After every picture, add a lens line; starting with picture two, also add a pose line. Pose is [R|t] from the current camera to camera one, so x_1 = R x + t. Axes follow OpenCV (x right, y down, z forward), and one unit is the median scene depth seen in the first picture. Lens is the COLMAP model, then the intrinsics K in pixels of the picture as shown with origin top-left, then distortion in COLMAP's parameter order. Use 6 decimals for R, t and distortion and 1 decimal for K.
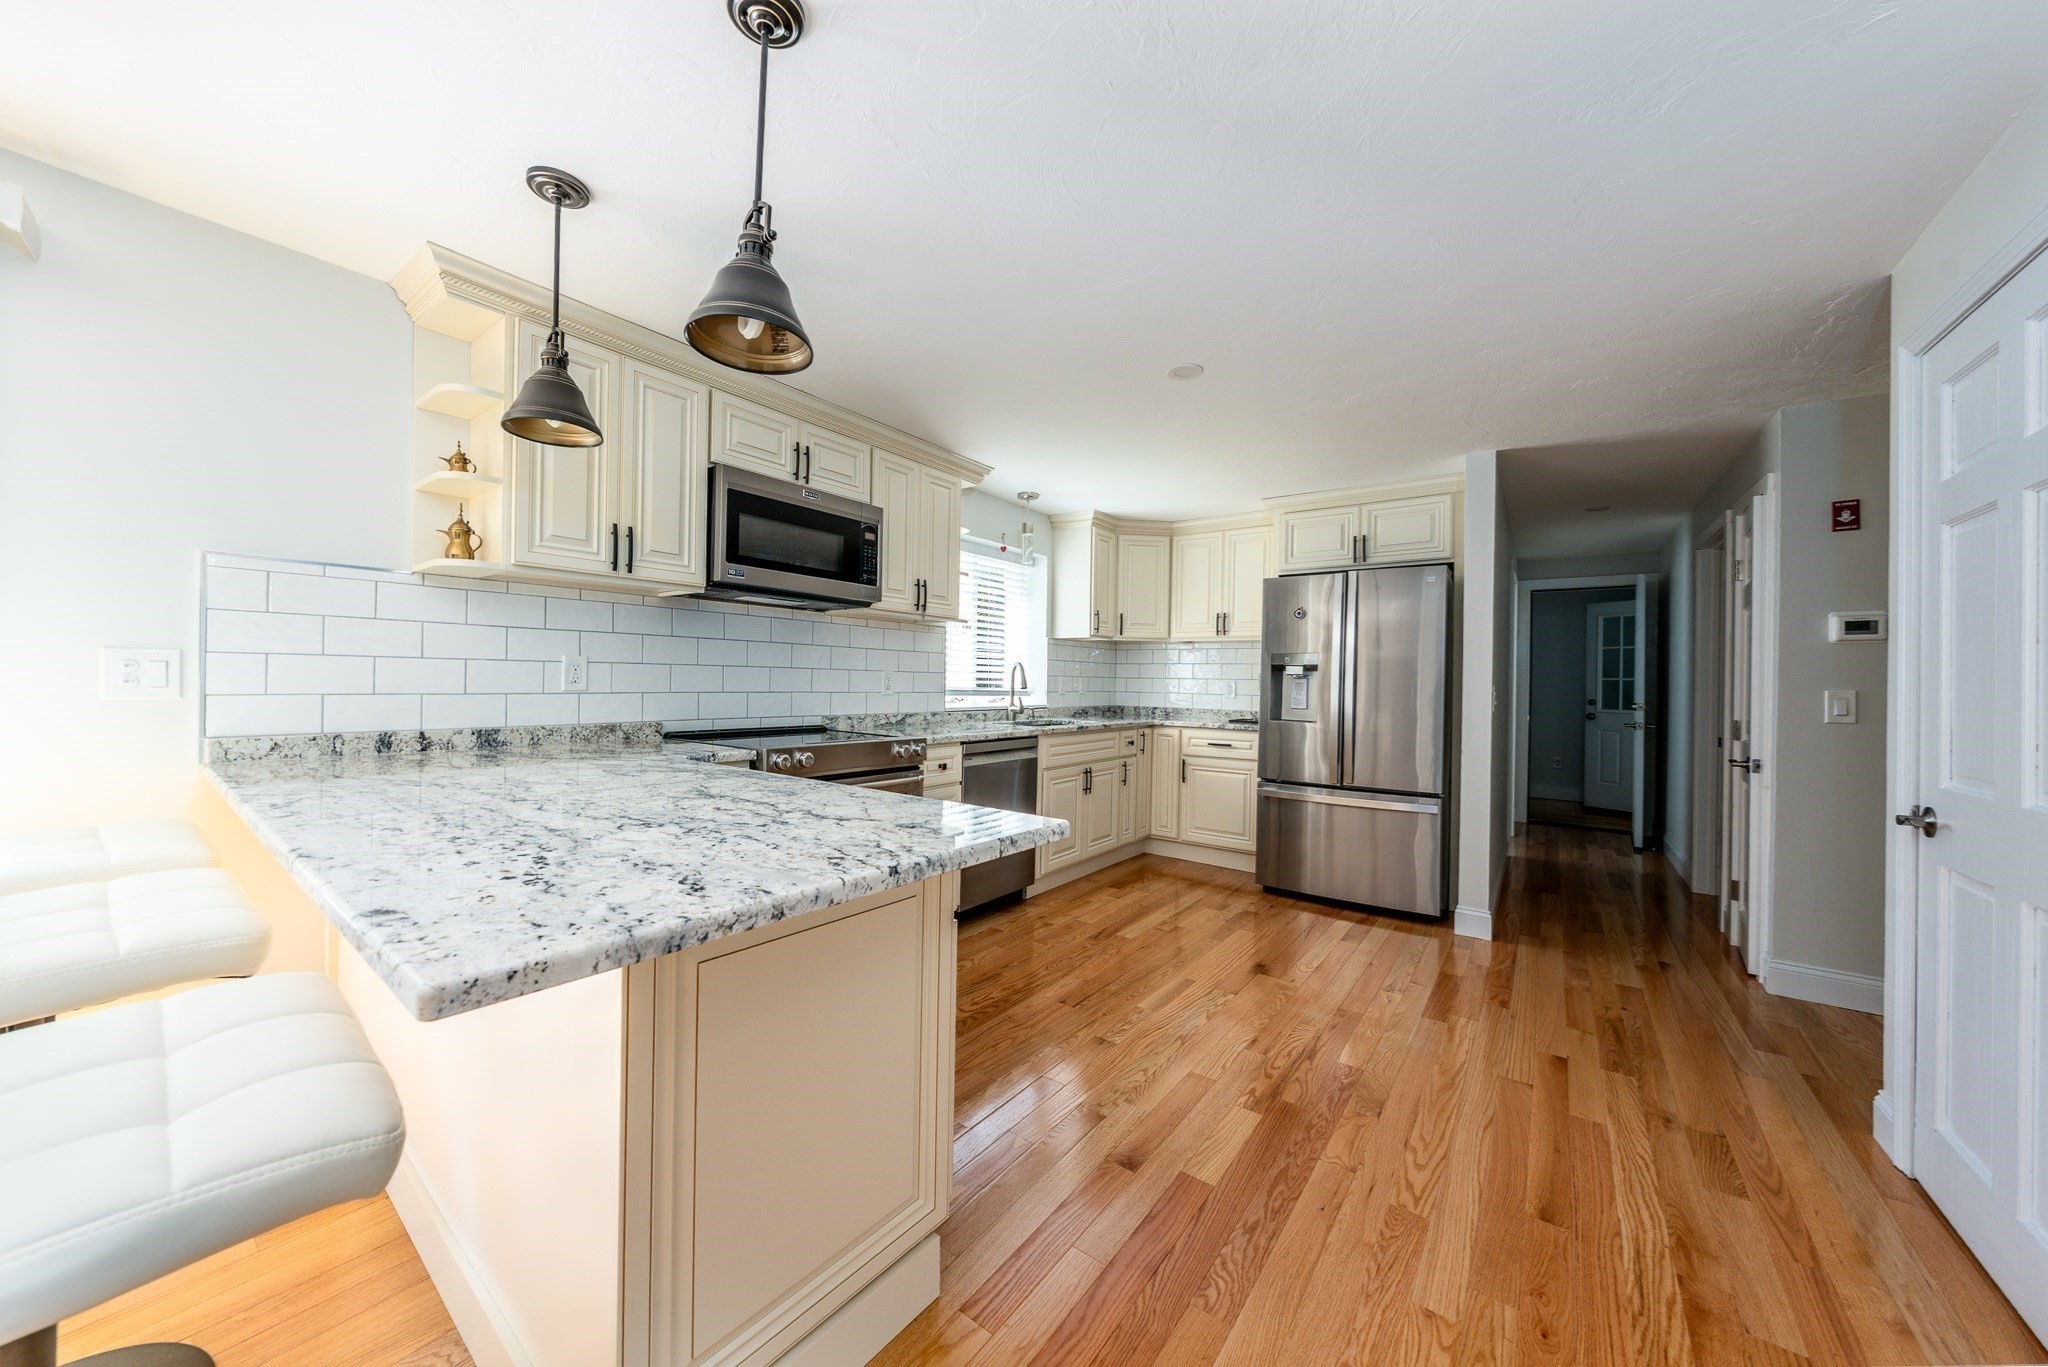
lens RADIAL K [[725.3, 0, 968.6], [0, 725.3, 677.5], [0, 0, 1]] dist [-0.000122, -0.000039]
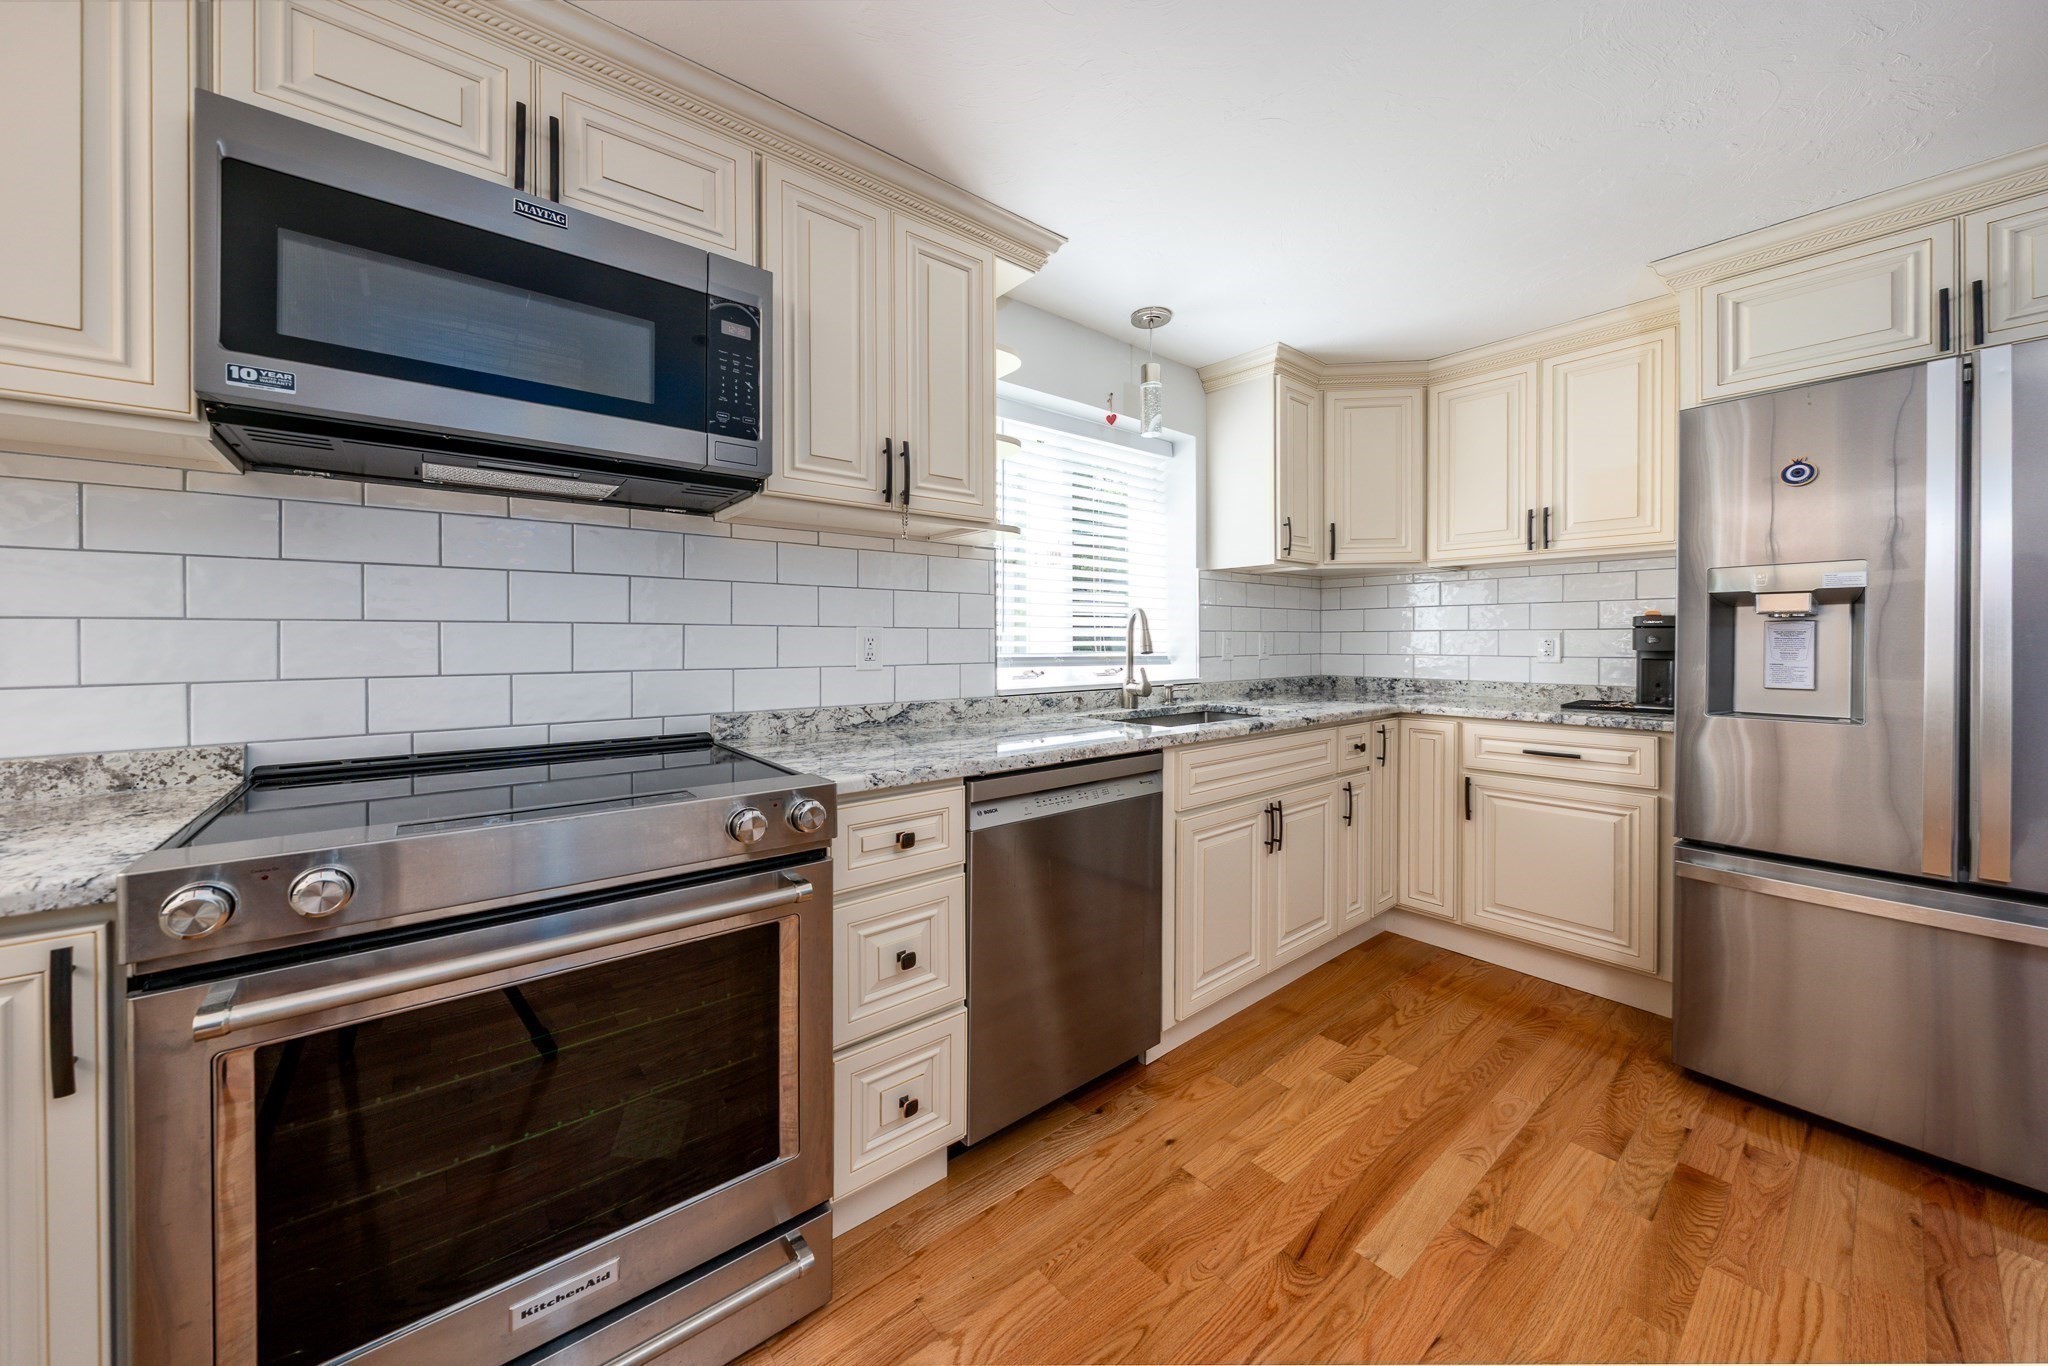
lens RADIAL K [[702.9, 0, 934.6], [0, 702.9, 643.4], [0, 0, 1]] dist [-0.000501, -0.000067]
pose [[0.957753, -0.019275, -0.286947, 0.077784], [0.020591, 0.999787, 0.001569, 0.003335], [0.286855, -0.007412, 0.957945, 0.444963]]
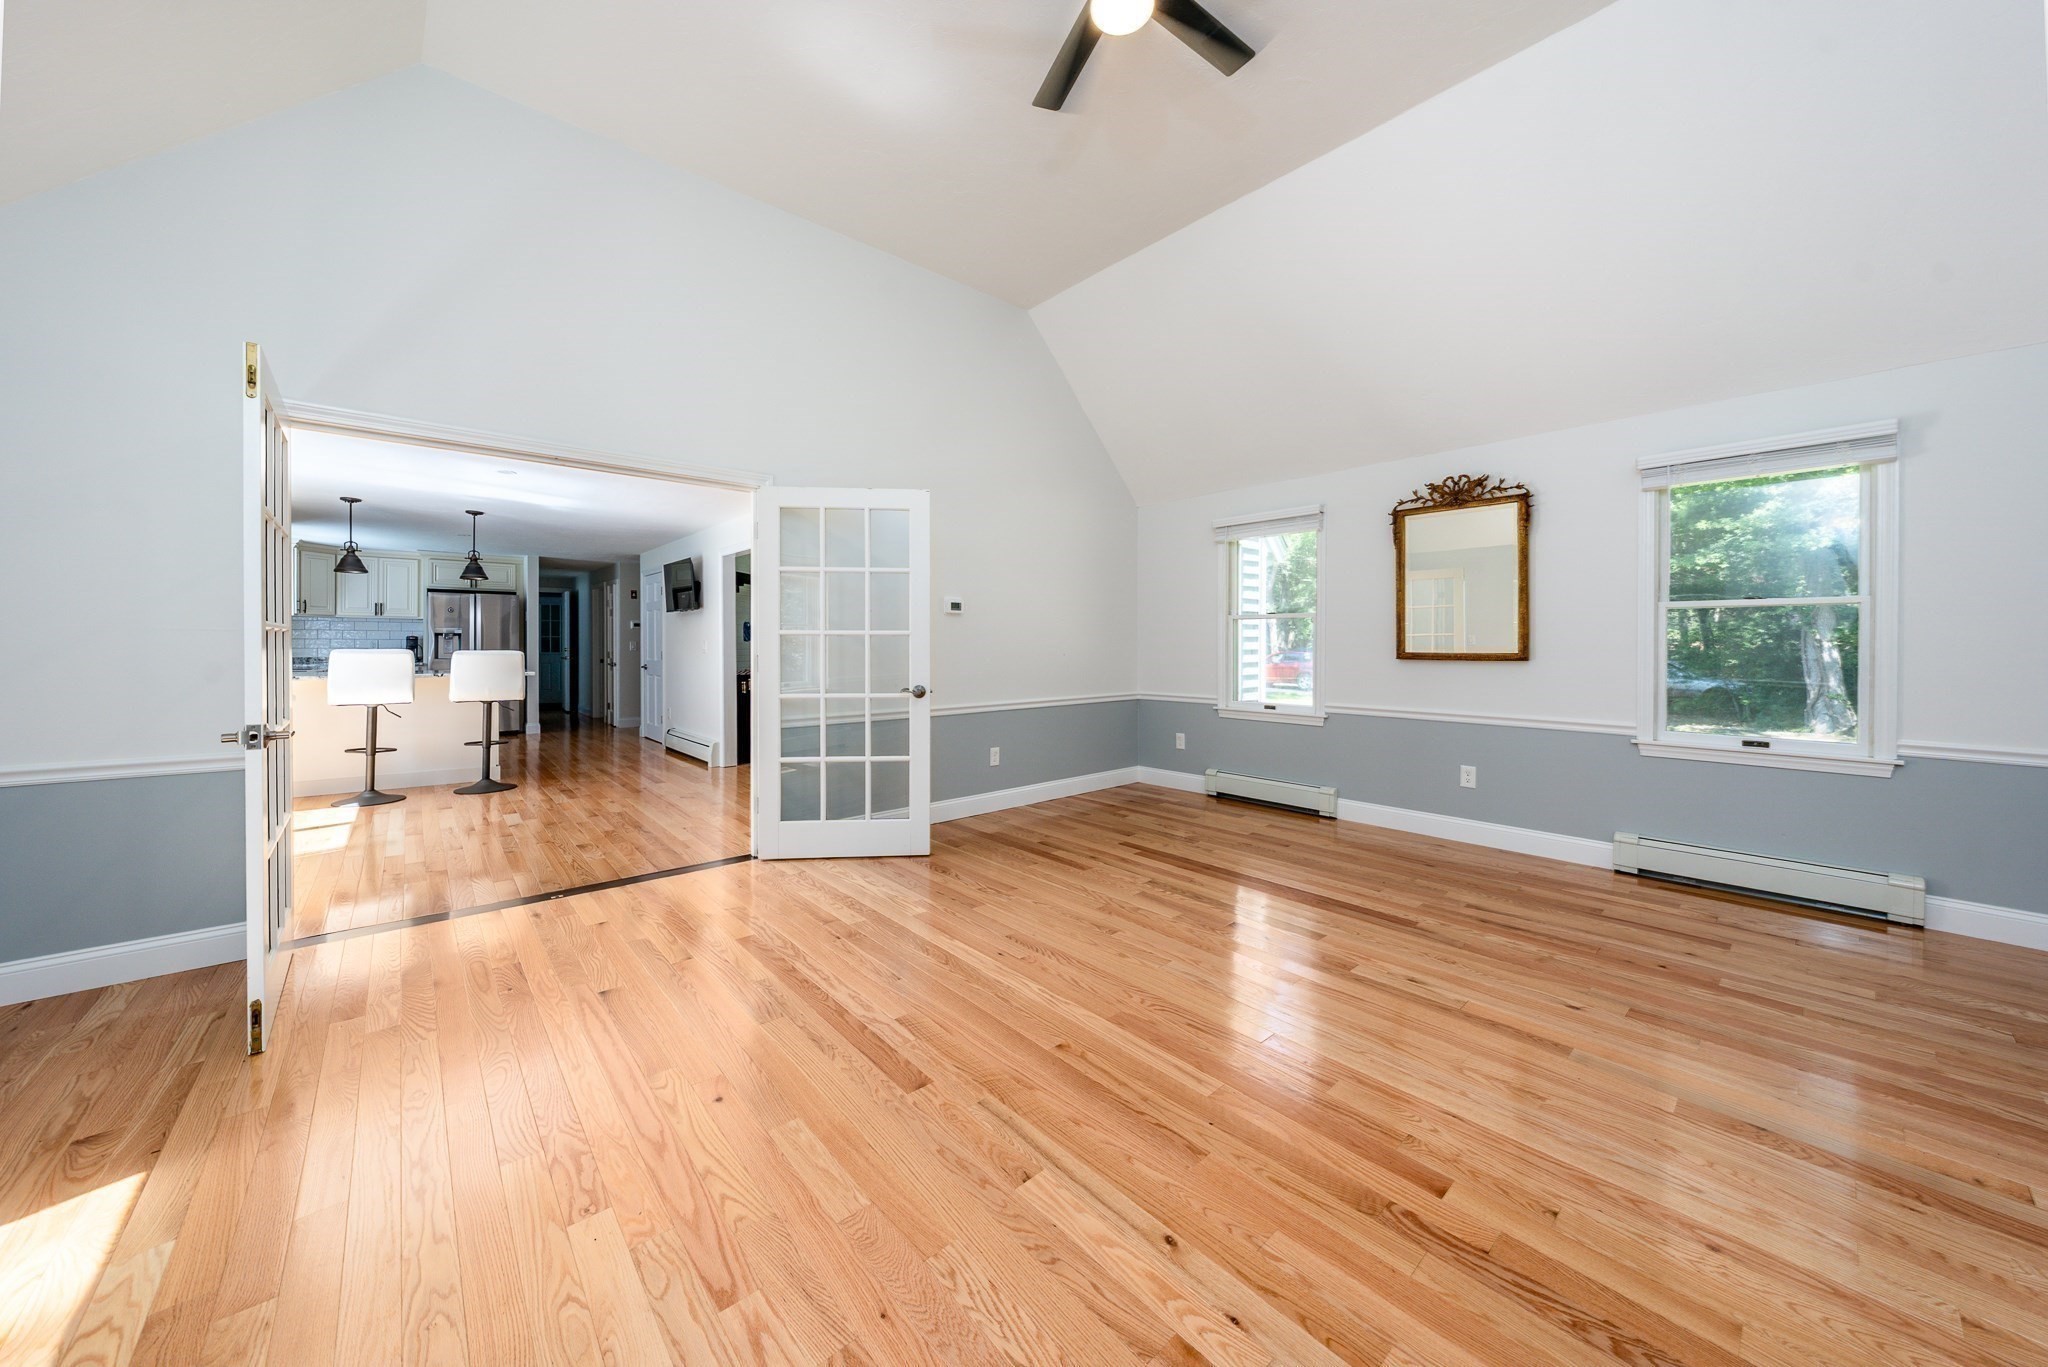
lens RADIAL K [[668.9, 0, 963.7], [0, 668.9, 645.5], [0, 0, 1]] dist [0.000707, -0.000110]
pose [[0.246850, -0.019339, 0.968861, -1.081440], [-0.000475, 0.999798, 0.020078, -0.020709], [-0.969054, -0.005416, 0.246791, -0.948672]]
